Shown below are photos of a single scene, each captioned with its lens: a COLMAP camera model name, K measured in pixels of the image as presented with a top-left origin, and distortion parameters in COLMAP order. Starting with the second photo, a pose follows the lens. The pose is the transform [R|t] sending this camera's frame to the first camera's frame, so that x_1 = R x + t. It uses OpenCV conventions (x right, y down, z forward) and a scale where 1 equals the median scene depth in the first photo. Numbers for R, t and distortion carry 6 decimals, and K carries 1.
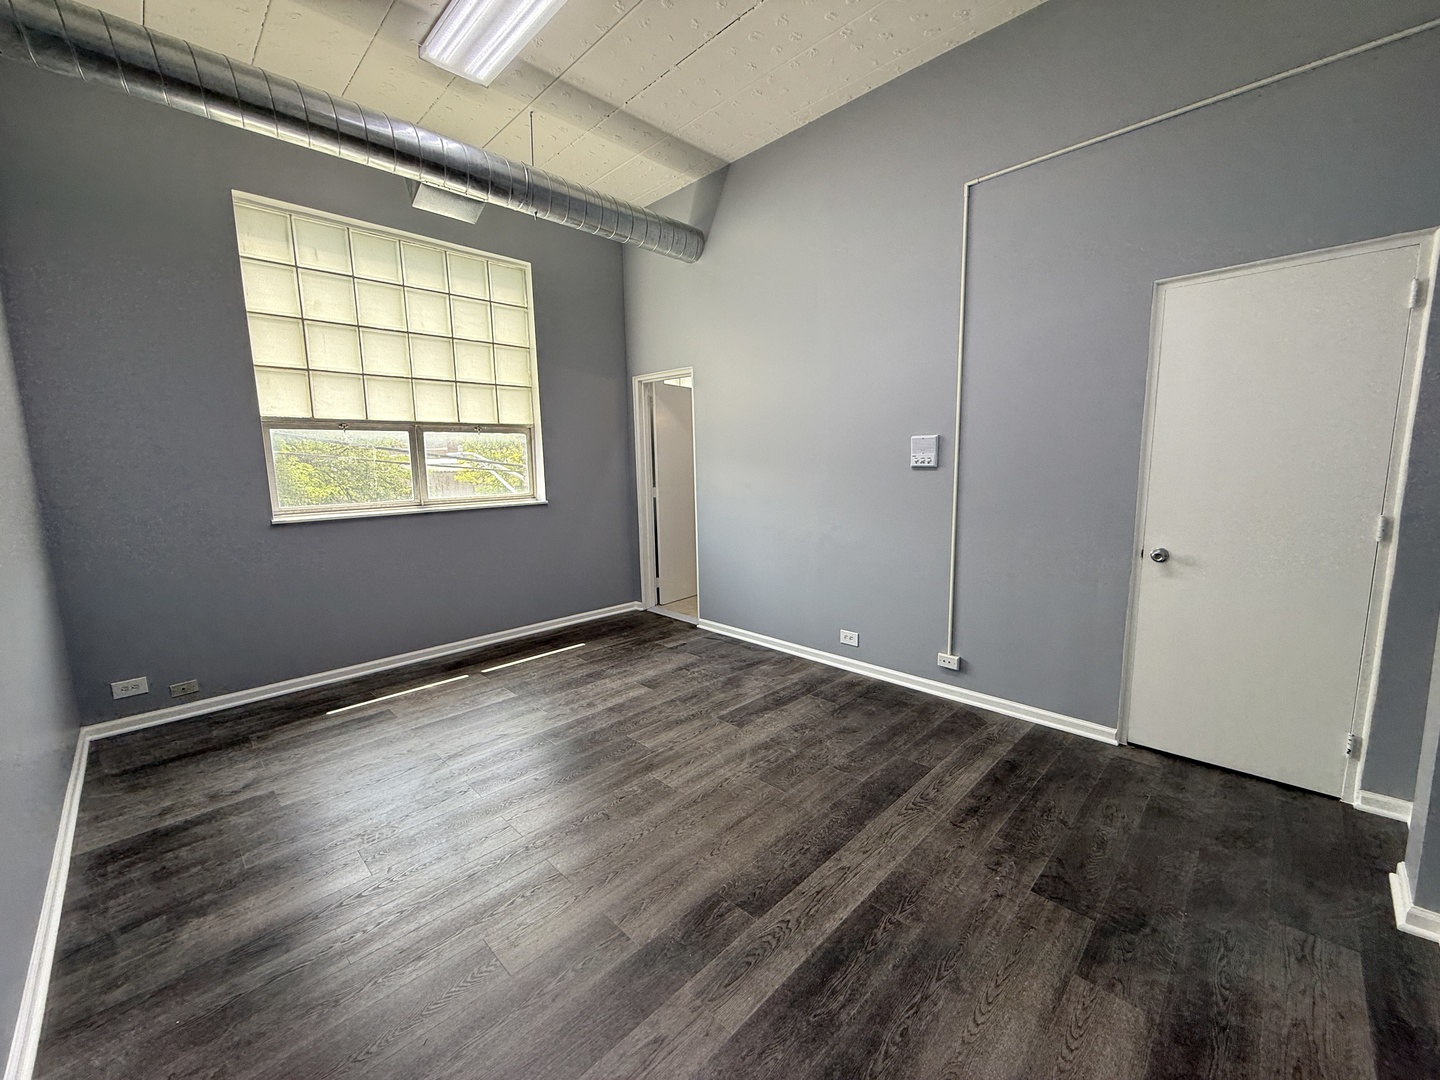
lens RADIAL K [[574.2, 0, 715.3], [0, 574.2, 538.6], [0, 0, 1]] dist [-0.002181, 0.000379]
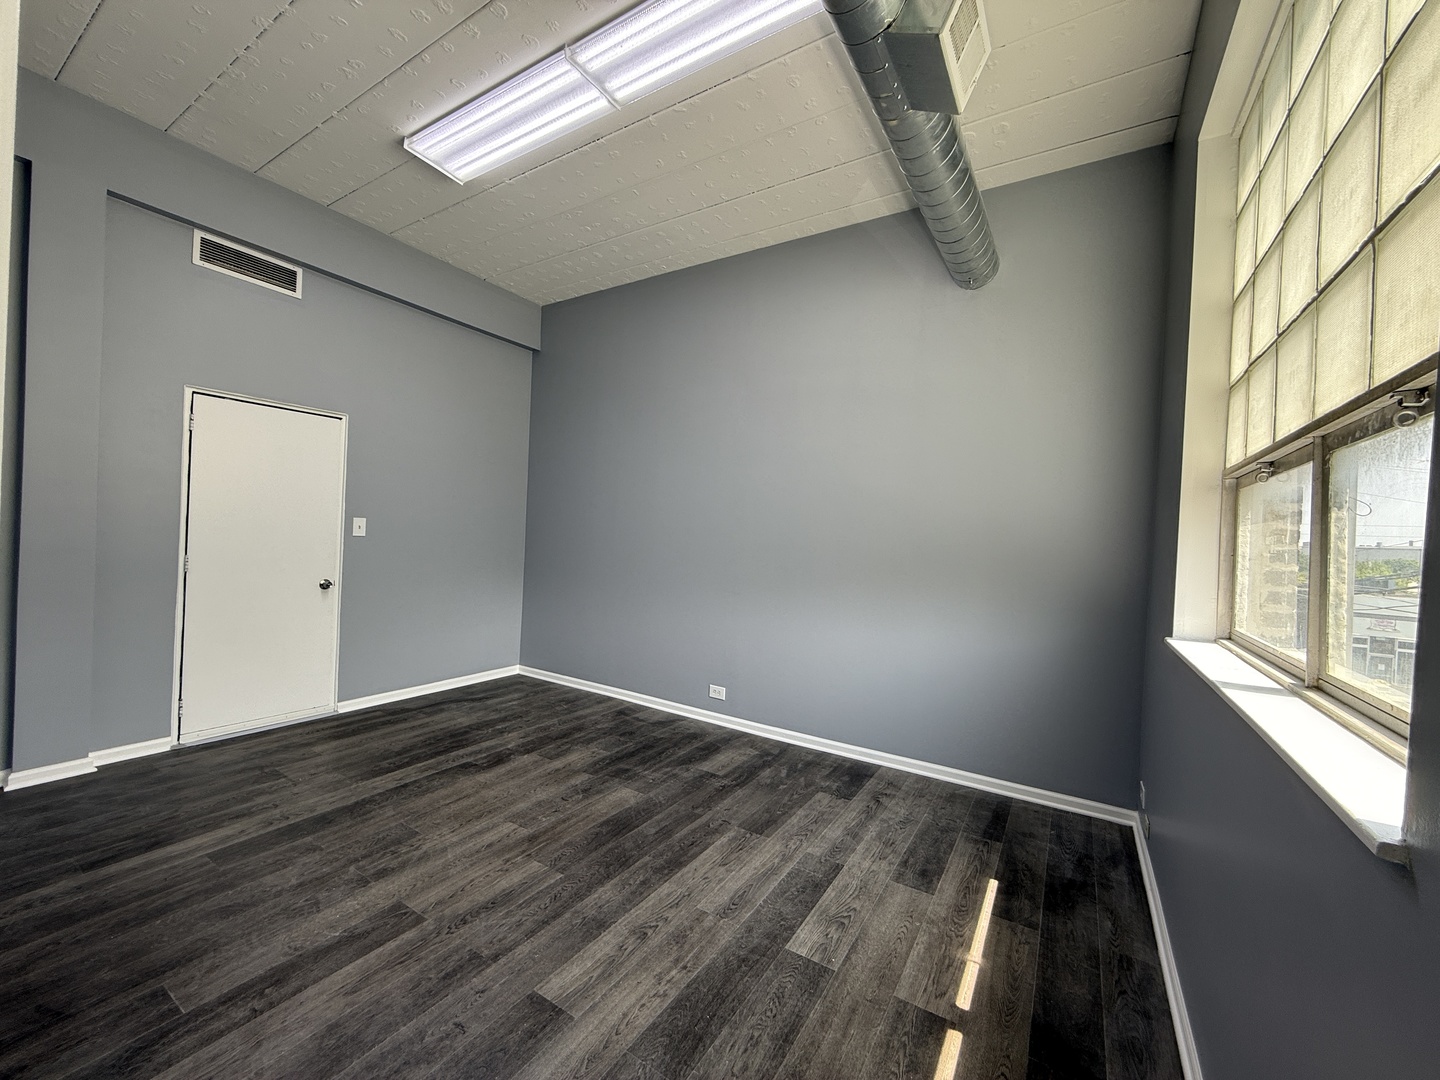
lens RADIAL K [[574.2, 0, 716.7], [0, 574.2, 532.4], [0, 0, 1]] dist [-0.002181, 0.000379]
pose [[-0.974392, -0.026194, -0.223326, -0.153758], [-0.056763, 0.989679, 0.131581, -0.213775], [0.217574, 0.140888, -0.965822, 1.576243]]
